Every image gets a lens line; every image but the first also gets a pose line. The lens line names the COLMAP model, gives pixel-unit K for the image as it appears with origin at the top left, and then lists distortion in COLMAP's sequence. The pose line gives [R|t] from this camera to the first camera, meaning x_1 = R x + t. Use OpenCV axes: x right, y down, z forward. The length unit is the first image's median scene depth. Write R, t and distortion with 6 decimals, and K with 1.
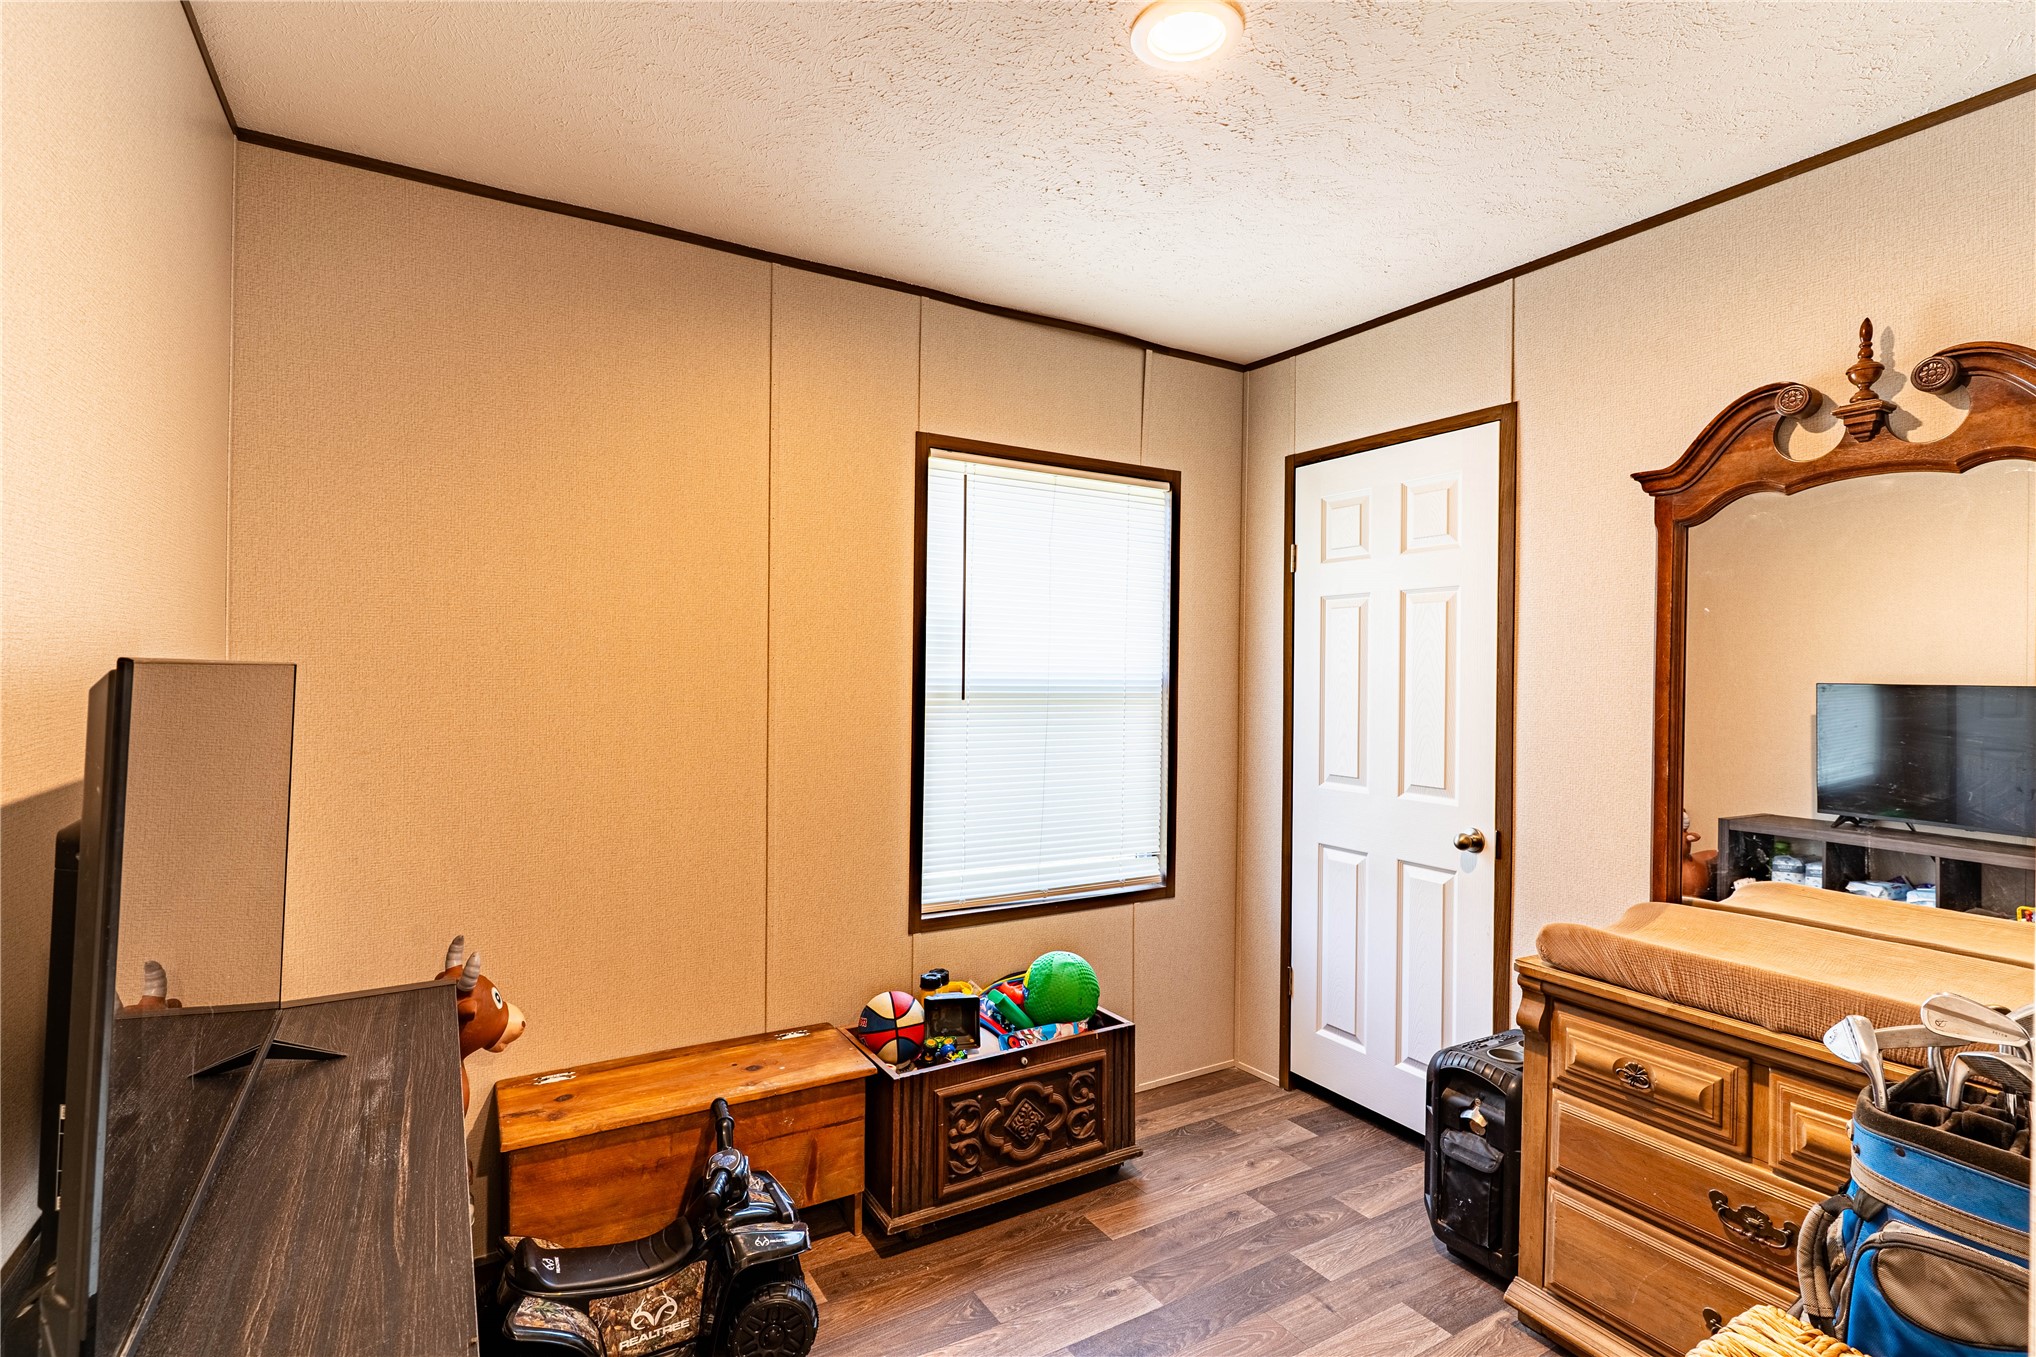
lens RADIAL K [[959.4, 0, 1018.0], [0, 959.4, 678.5], [0, 0, 1]] dist [-0.000716, 0.000036]
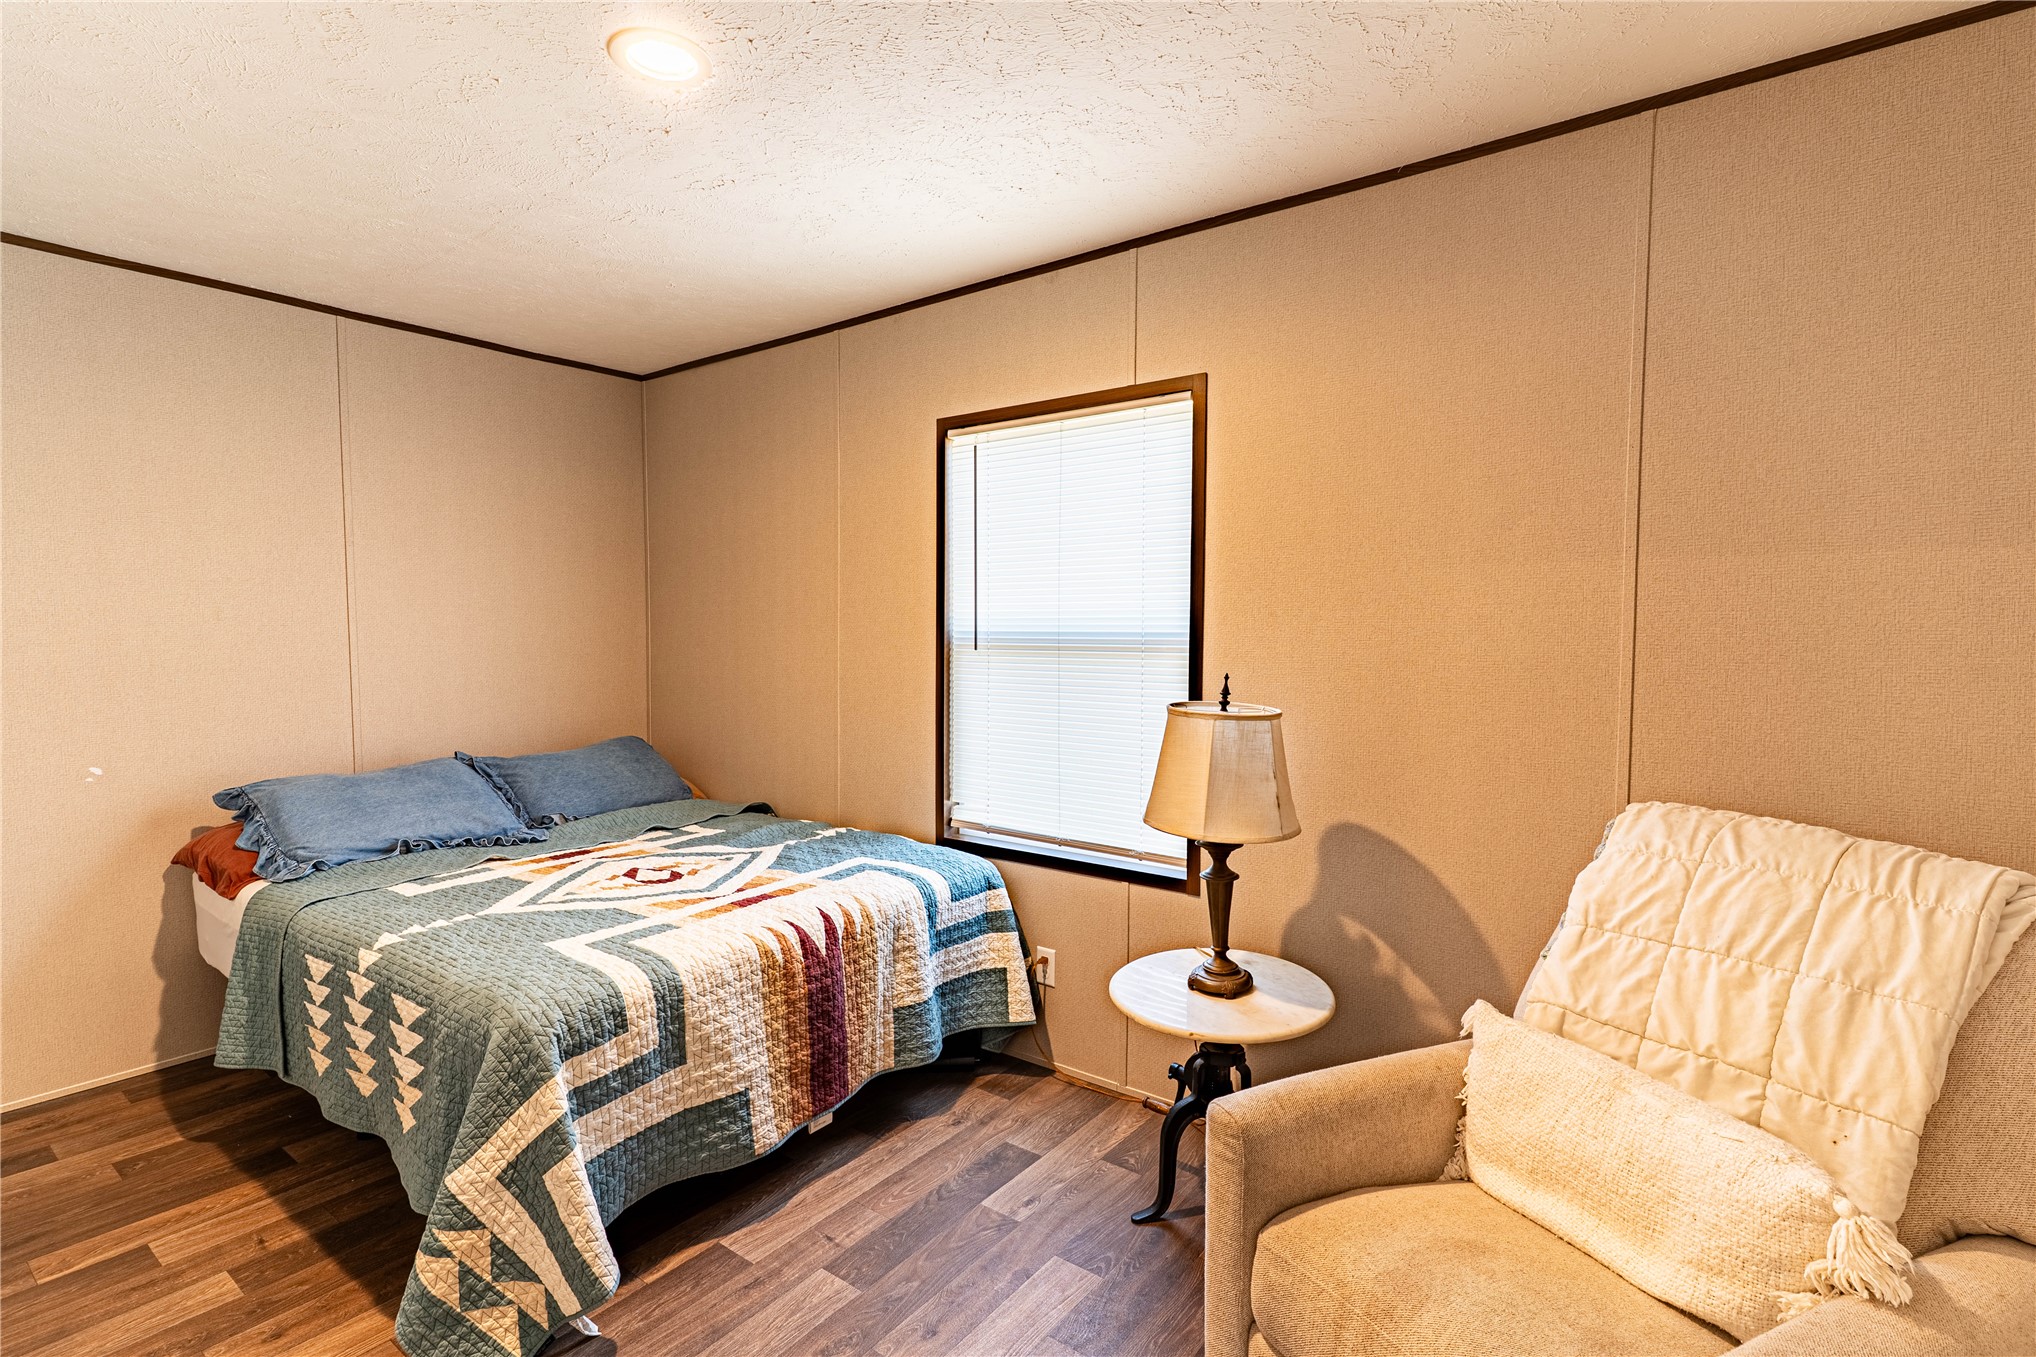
lens RADIAL K [[959.4, 0, 1018.0], [0, 959.4, 678.5], [0, 0, 1]] dist [-0.000716, 0.000036]
pose [[-0.926444, 0.013687, -0.376183, 0.501256], [-0.007964, 0.998402, 0.055940, -0.005415], [0.376348, 0.054821, -0.924855, 1.940820]]
